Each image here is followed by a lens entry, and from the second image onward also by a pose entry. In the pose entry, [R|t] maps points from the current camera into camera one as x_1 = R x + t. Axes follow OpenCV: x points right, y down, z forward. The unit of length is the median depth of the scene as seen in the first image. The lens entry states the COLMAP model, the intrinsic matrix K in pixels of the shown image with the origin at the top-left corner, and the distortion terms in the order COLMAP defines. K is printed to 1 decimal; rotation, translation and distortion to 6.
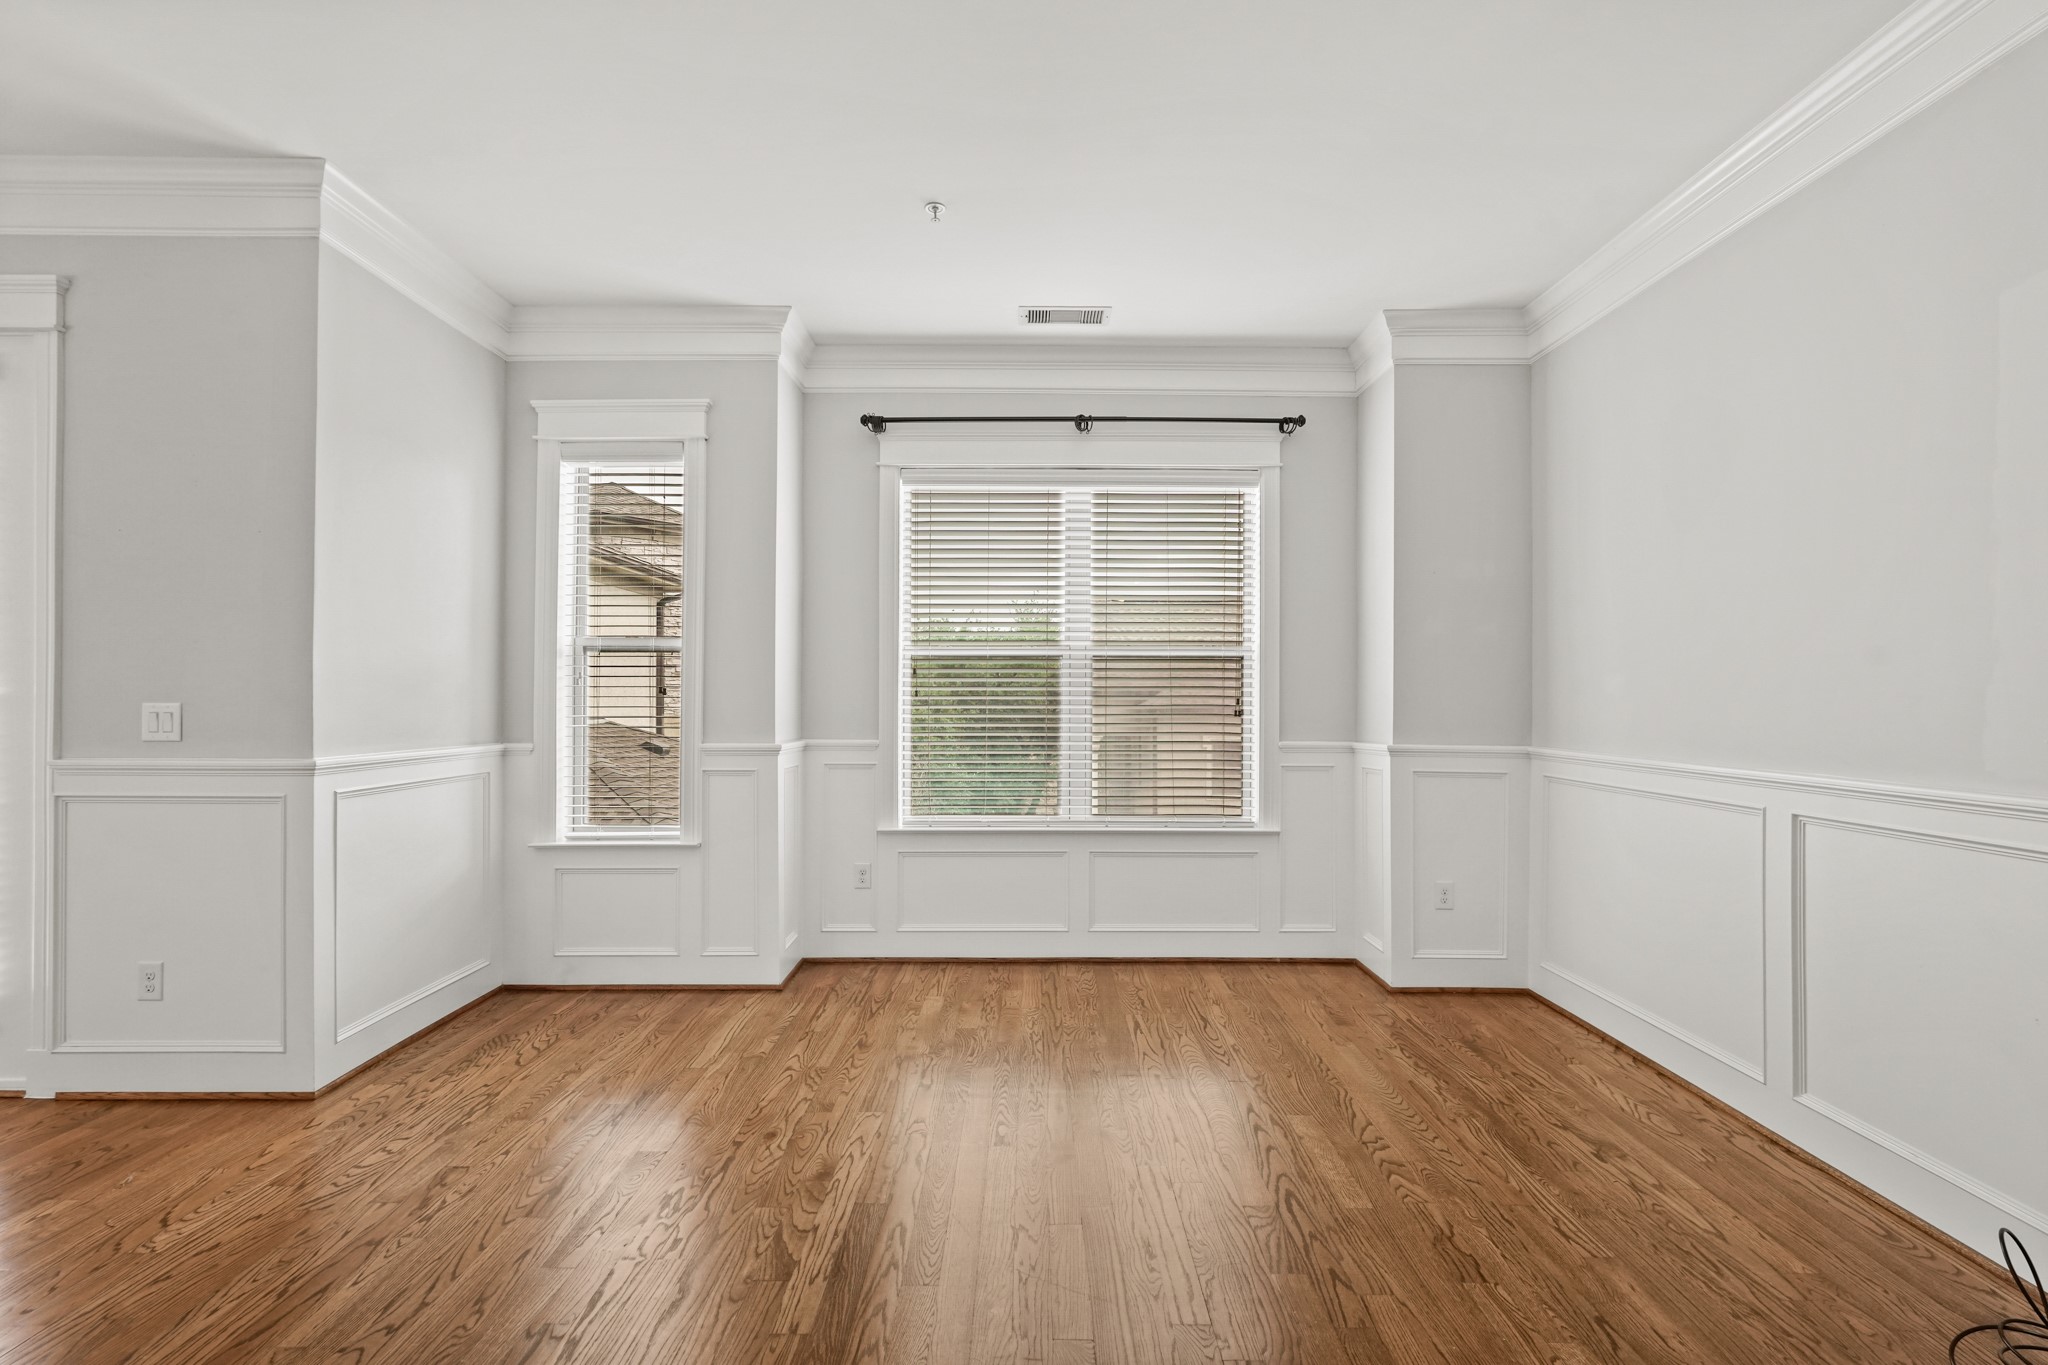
lens RADIAL K [[909.0, 0, 1016.4], [0, 909.0, 693.6], [0, 0, 1]] dist [0.001459, 0.001062]
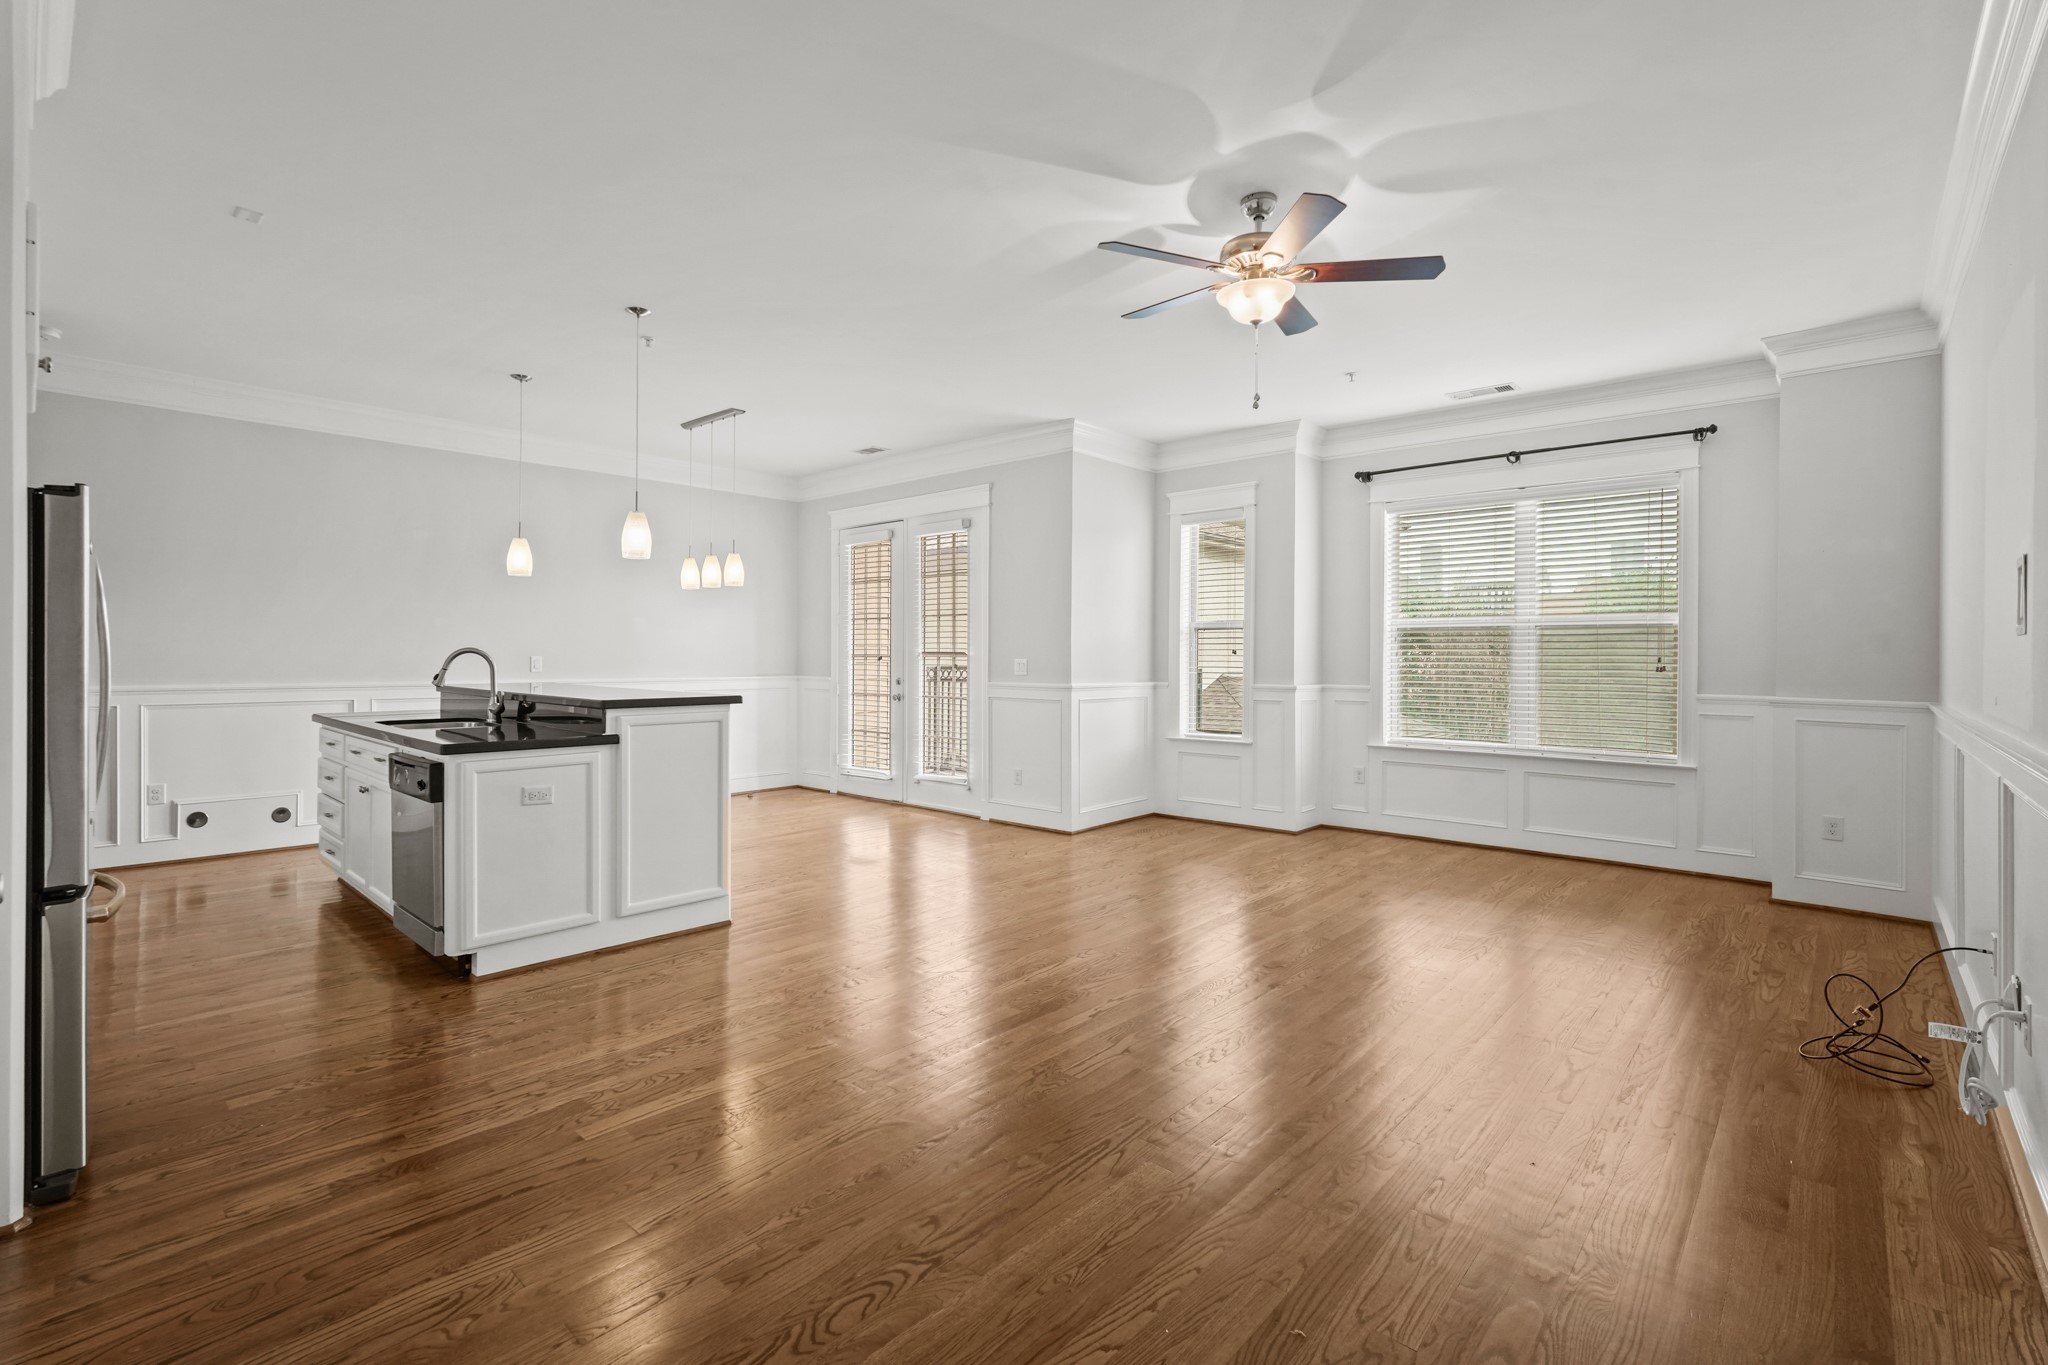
lens RADIAL K [[909.0, 0, 1013.7], [0, 909.0, 667.3], [0, 0, 1]] dist [0.001459, 0.001062]
pose [[0.741119, 0.008493, -0.671320, 0.457658], [0.002027, 0.999887, 0.014888, -0.002537], [0.671371, -0.012395, 0.741018, -0.551724]]
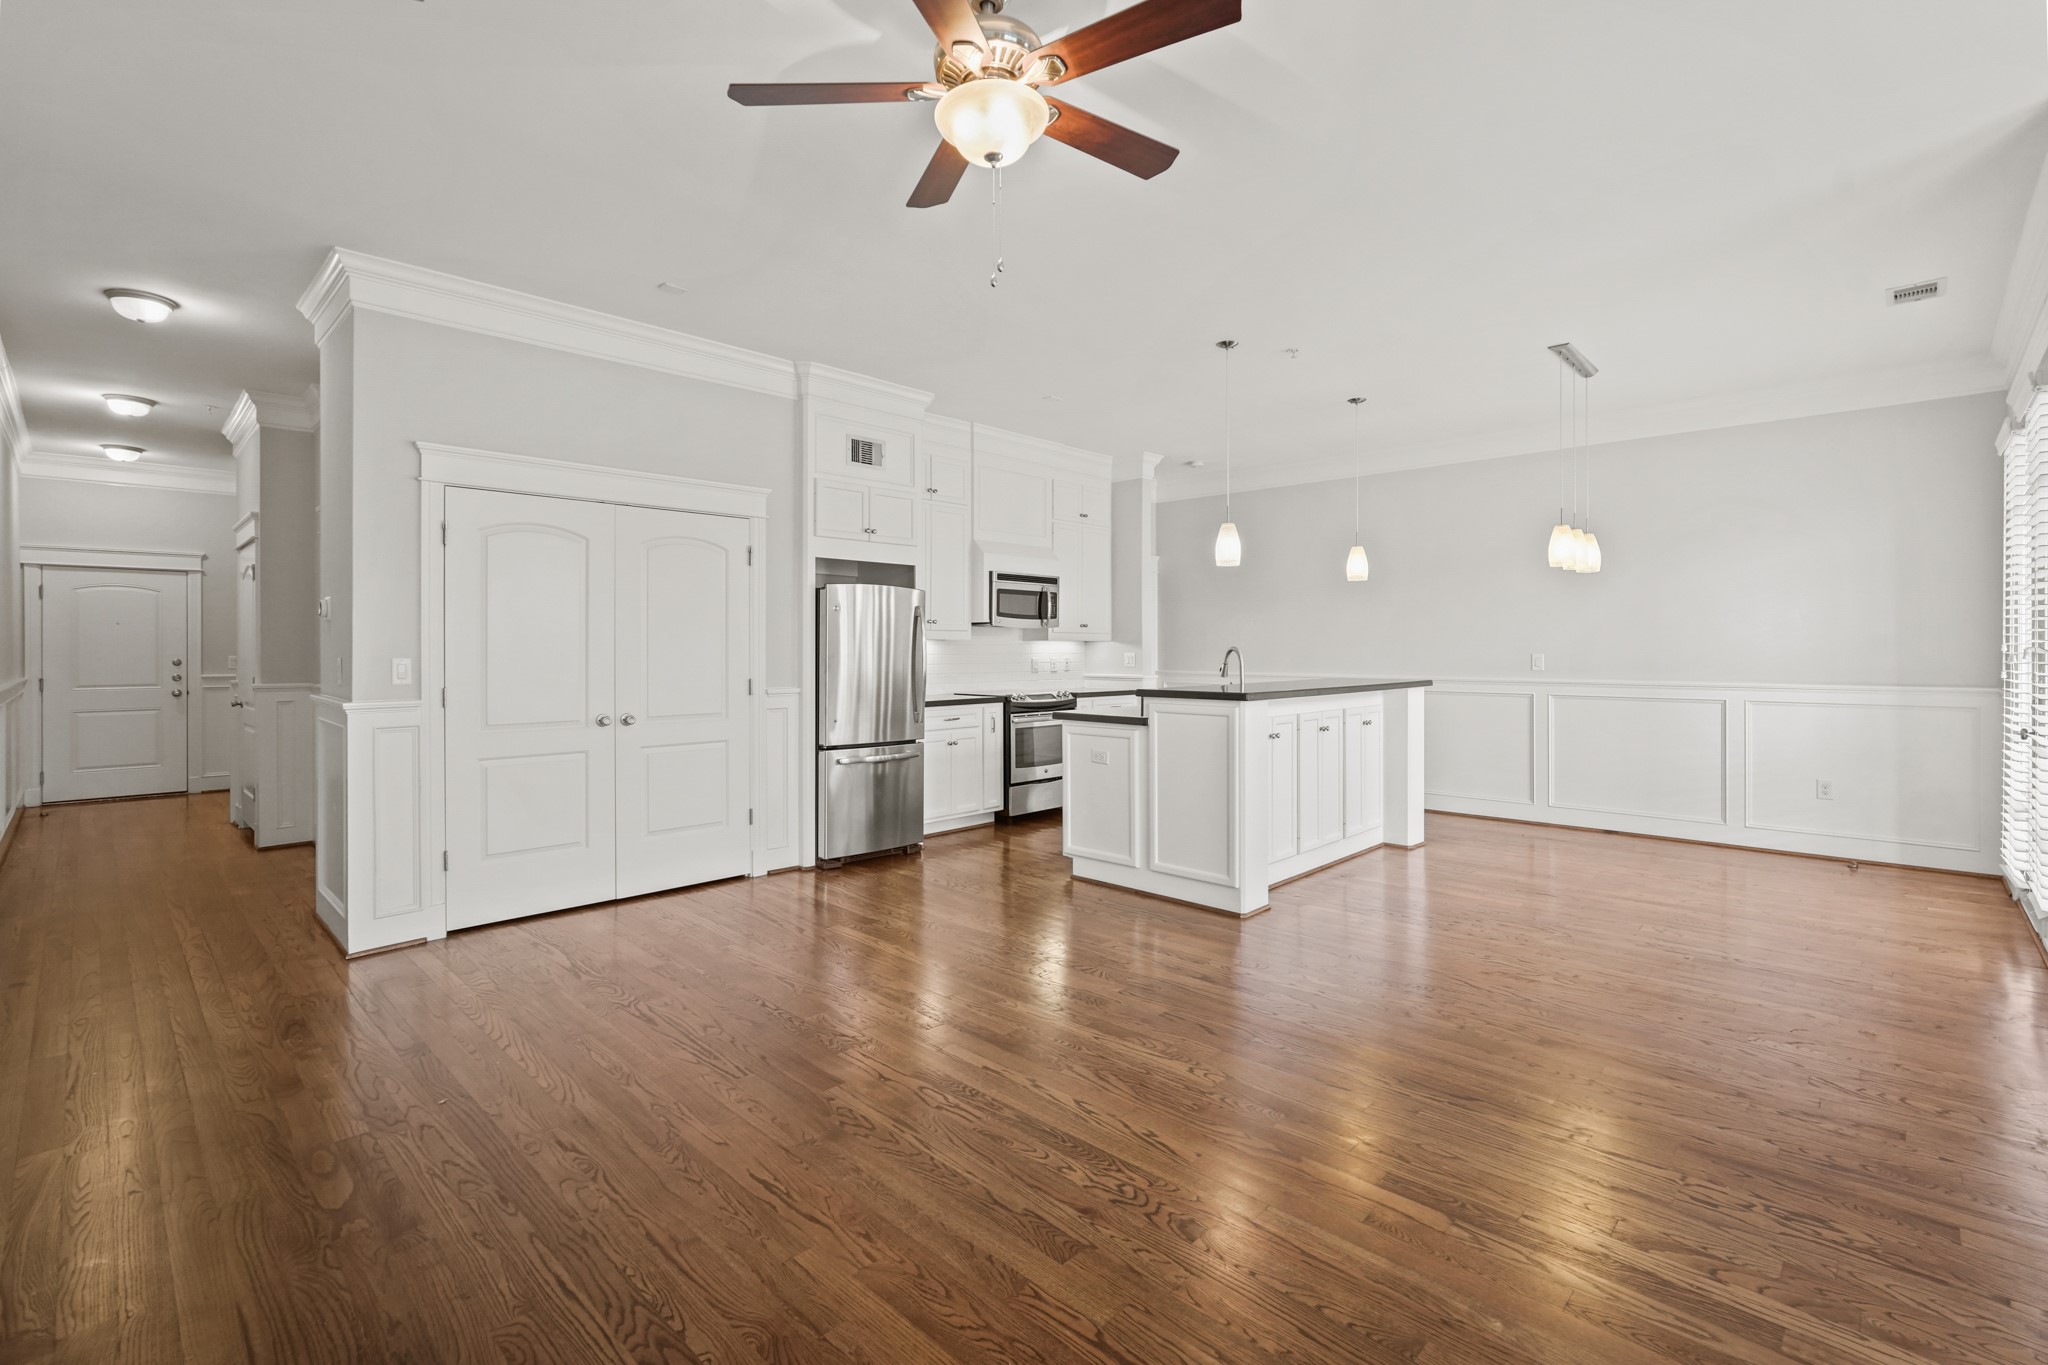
lens RADIAL K [[909.0, 0, 1028.4], [0, 909.0, 662.7], [0, 0, 1]] dist [0.001459, 0.001062]
pose [[-0.684789, 0.005014, -0.728724, 0.453511], [0.001358, 0.999983, 0.005604, 0.005402], [0.728740, 0.002848, -0.684784, 0.607151]]
